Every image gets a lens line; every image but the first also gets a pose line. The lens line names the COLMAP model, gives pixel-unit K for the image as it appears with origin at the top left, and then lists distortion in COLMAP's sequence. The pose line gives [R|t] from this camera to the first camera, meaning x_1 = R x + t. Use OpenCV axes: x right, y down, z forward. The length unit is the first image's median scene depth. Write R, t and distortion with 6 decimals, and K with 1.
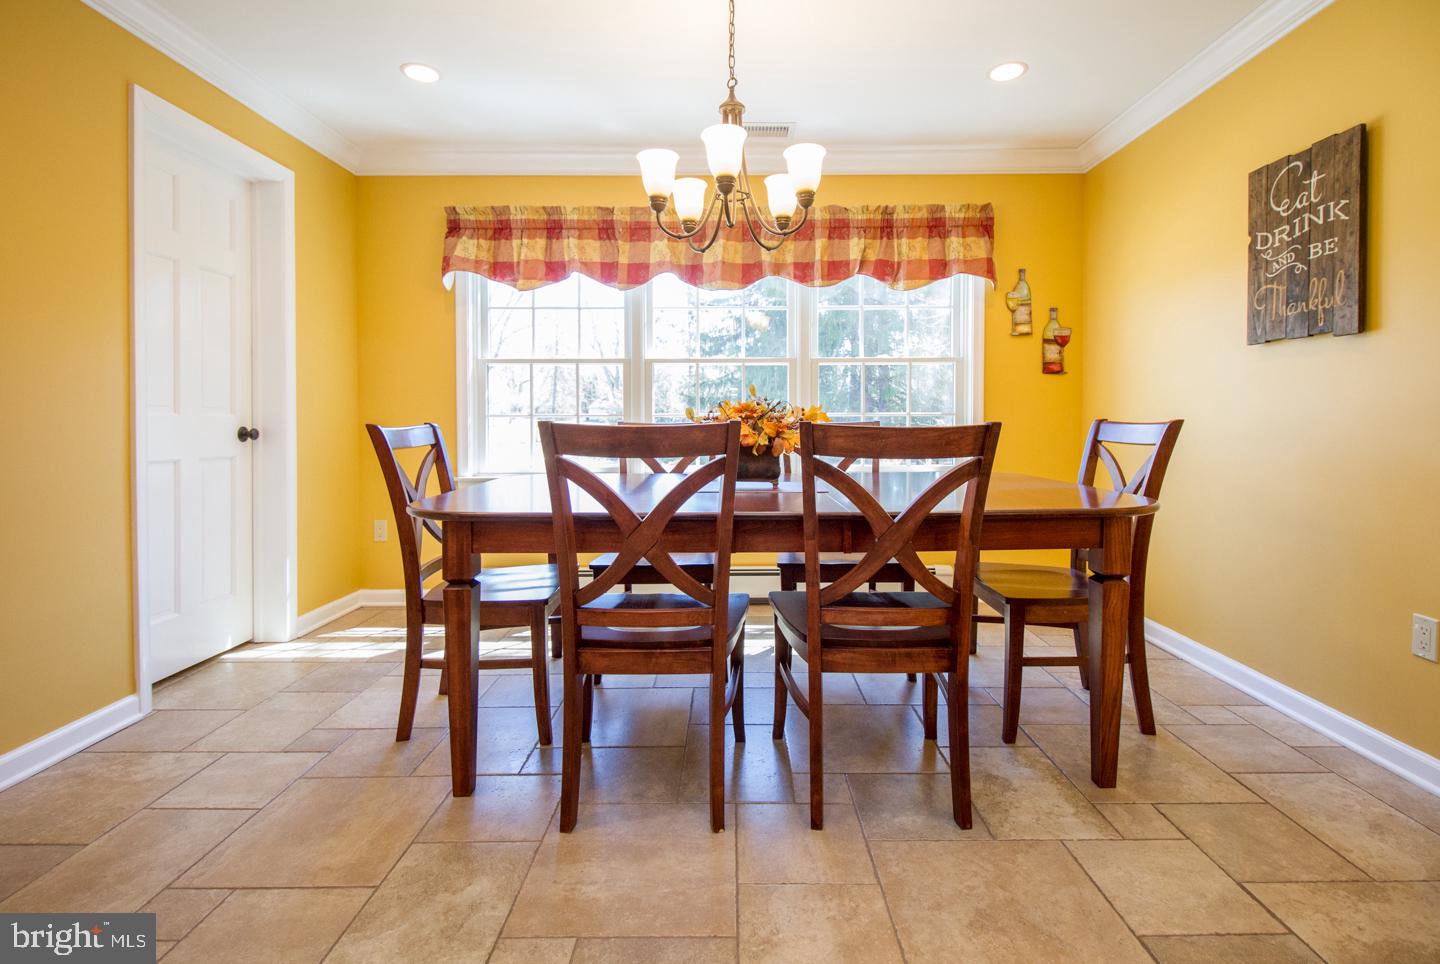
lens RADIAL K [[673.2, 0, 725.8], [0, 673.2, 427.8], [0, 0, 1]] dist [0.004769, -0.008362]
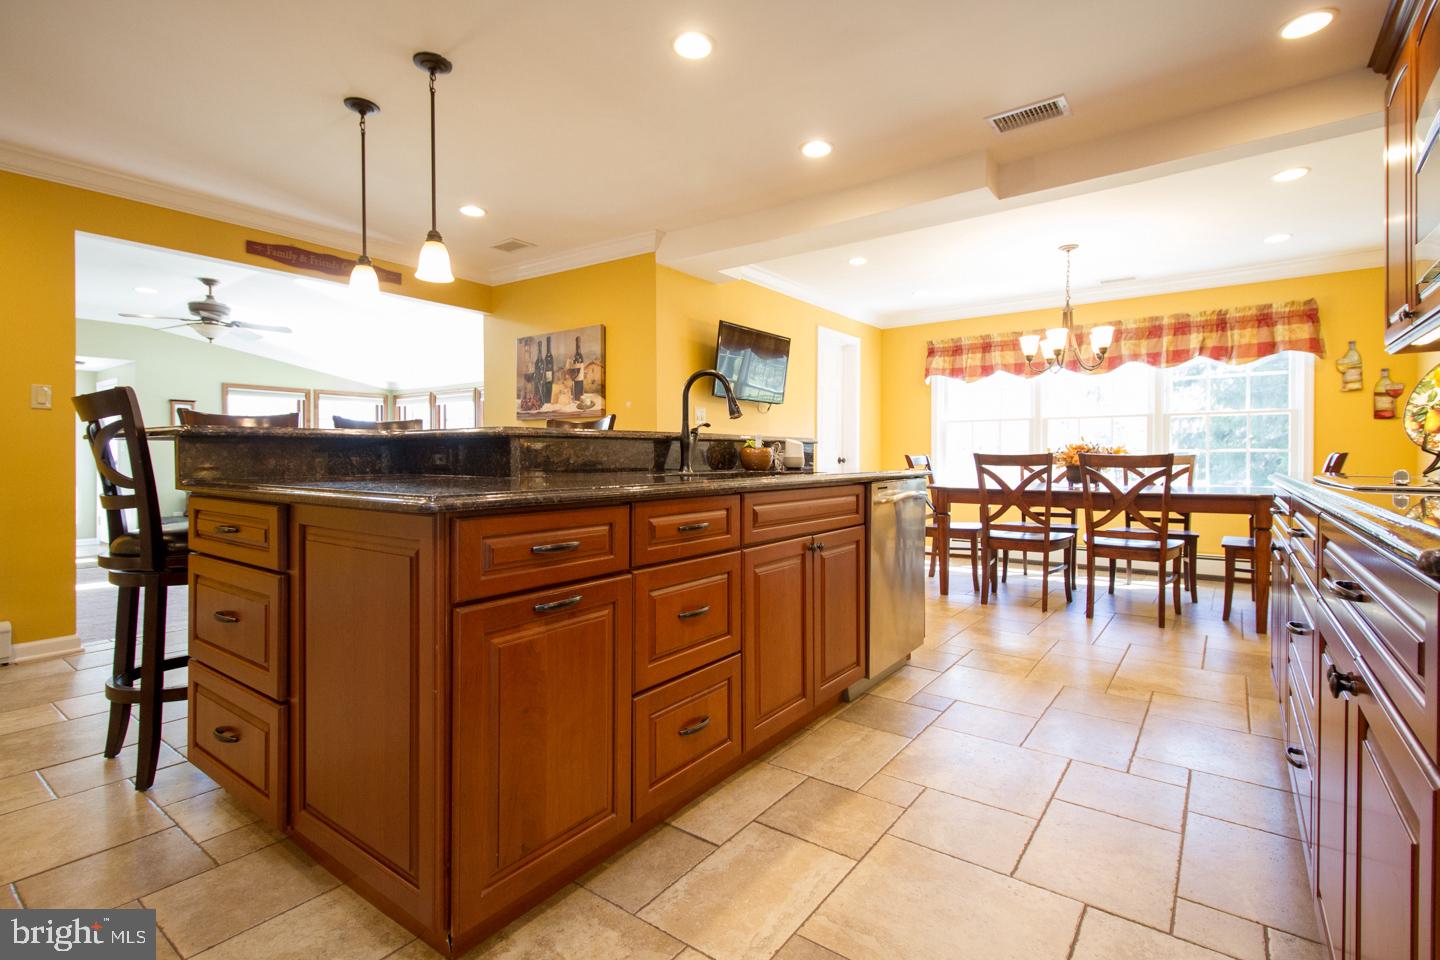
lens RADIAL K [[673.2, 0, 713.8], [0, 673.2, 465.2], [0, 0, 1]] dist [0.004769, -0.008362]
pose [[0.795197, 0.010456, -0.606262, 0.253365], [-0.010539, 0.999939, 0.003423, 0.018606], [0.606260, 0.003667, 0.795258, -0.848477]]
